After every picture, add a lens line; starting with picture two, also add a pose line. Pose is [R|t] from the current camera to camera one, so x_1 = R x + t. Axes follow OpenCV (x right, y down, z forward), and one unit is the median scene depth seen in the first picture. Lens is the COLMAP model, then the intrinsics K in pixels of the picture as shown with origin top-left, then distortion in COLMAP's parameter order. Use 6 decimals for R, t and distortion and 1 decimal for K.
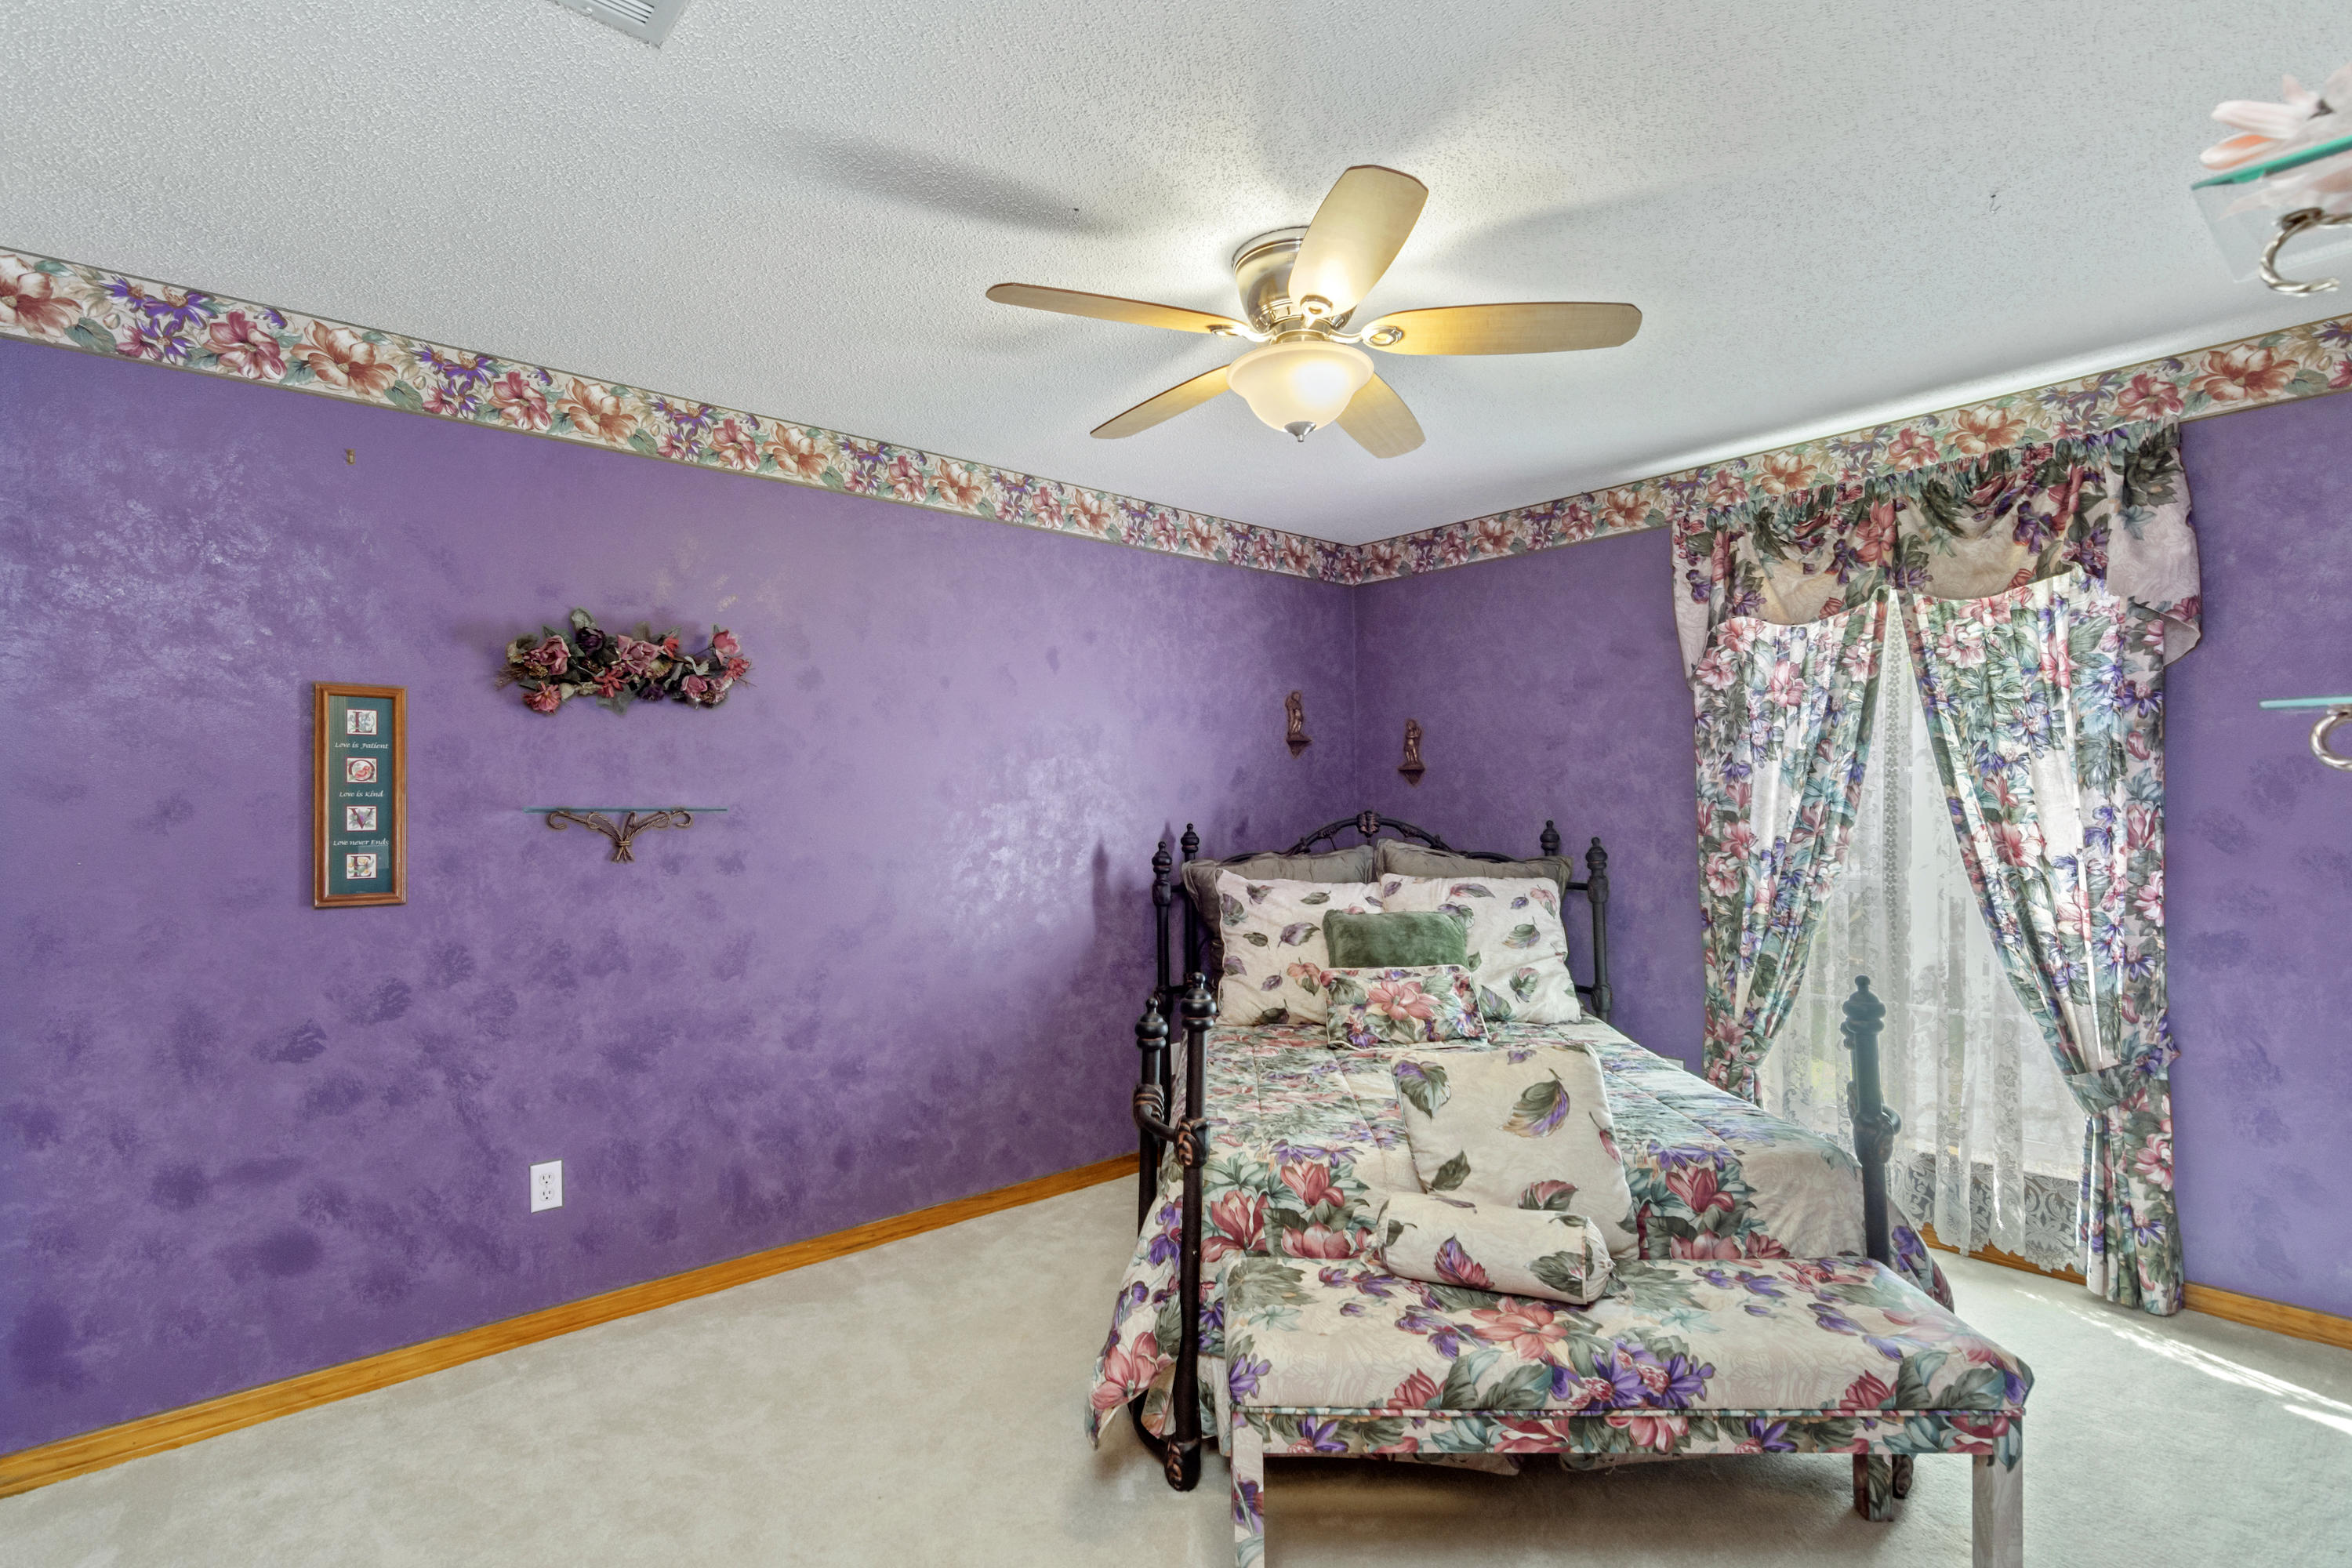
lens RADIAL K [[1146.3, 0, 1176.0], [0, 1146.3, 784.0], [0, 0, 1]] dist [-0.003206, -0.000423]
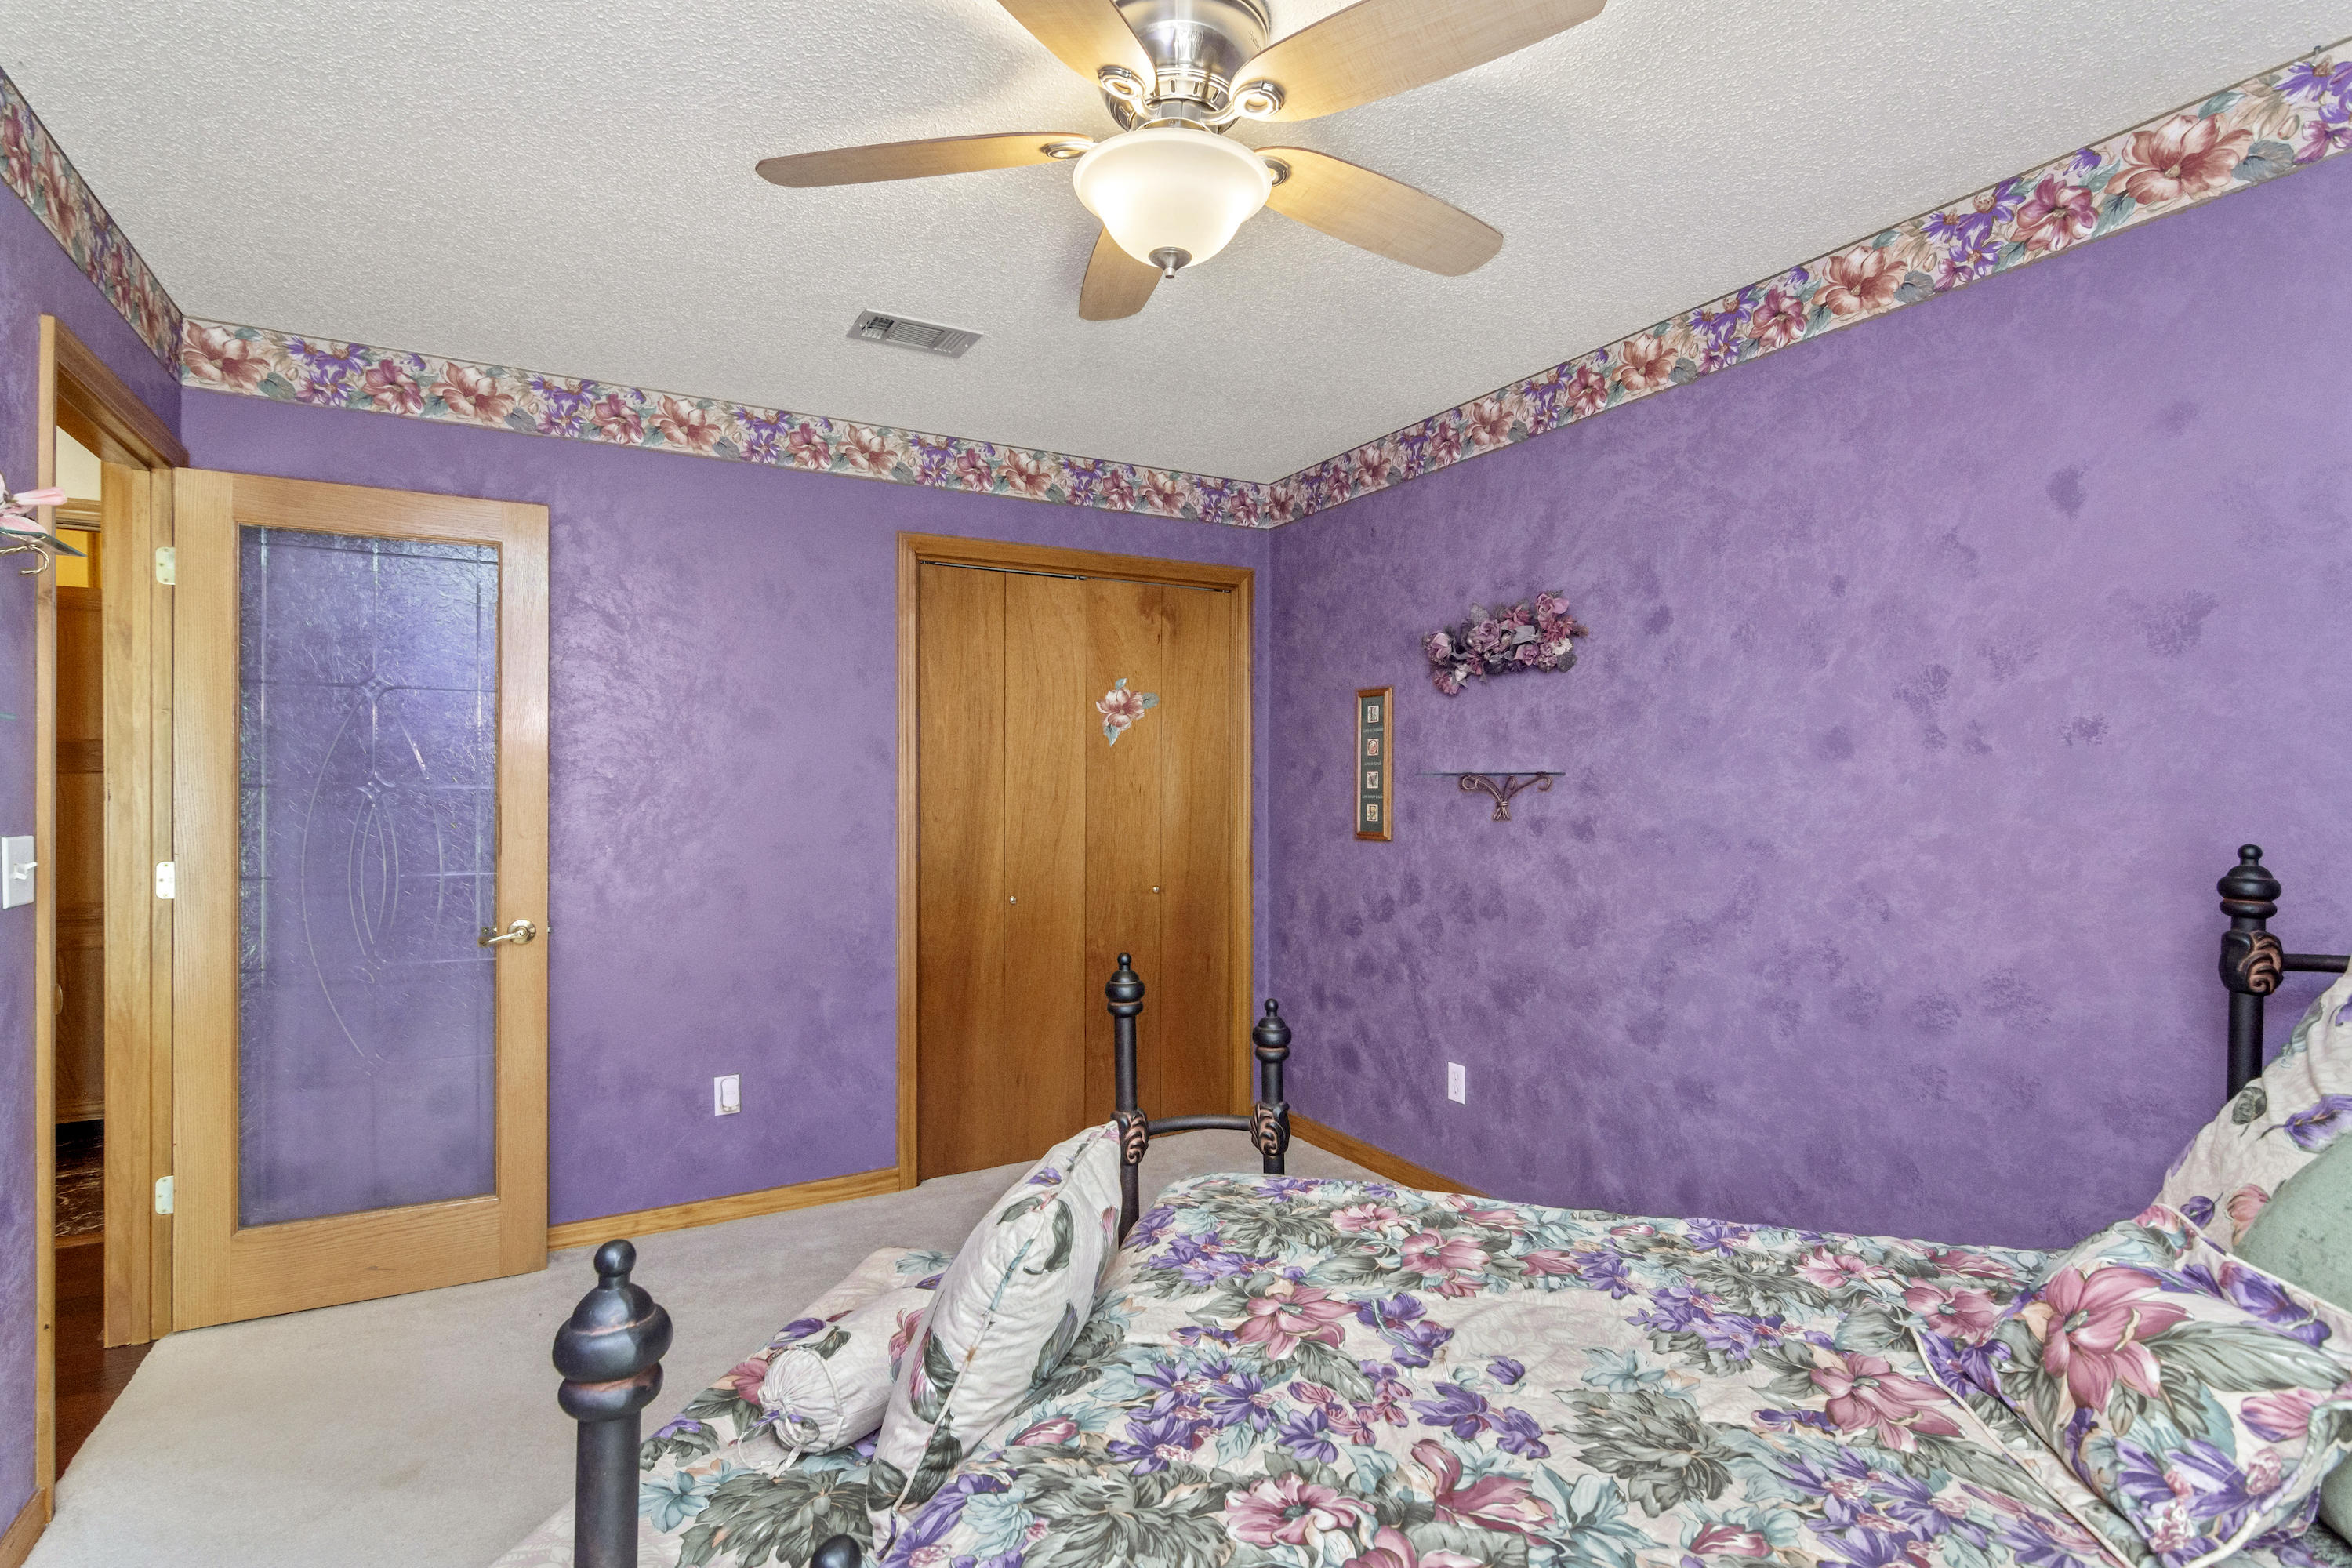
lens RADIAL K [[1146.3, 0, 1176.0], [0, 1146.3, 784.0], [0, 0, 1]] dist [-0.003206, -0.000423]
pose [[-0.219006, 0.005145, -0.975710, 0.671322], [0.021109, 0.999777, 0.000534, 0.025134], [0.975495, -0.020479, -0.219066, 0.936391]]
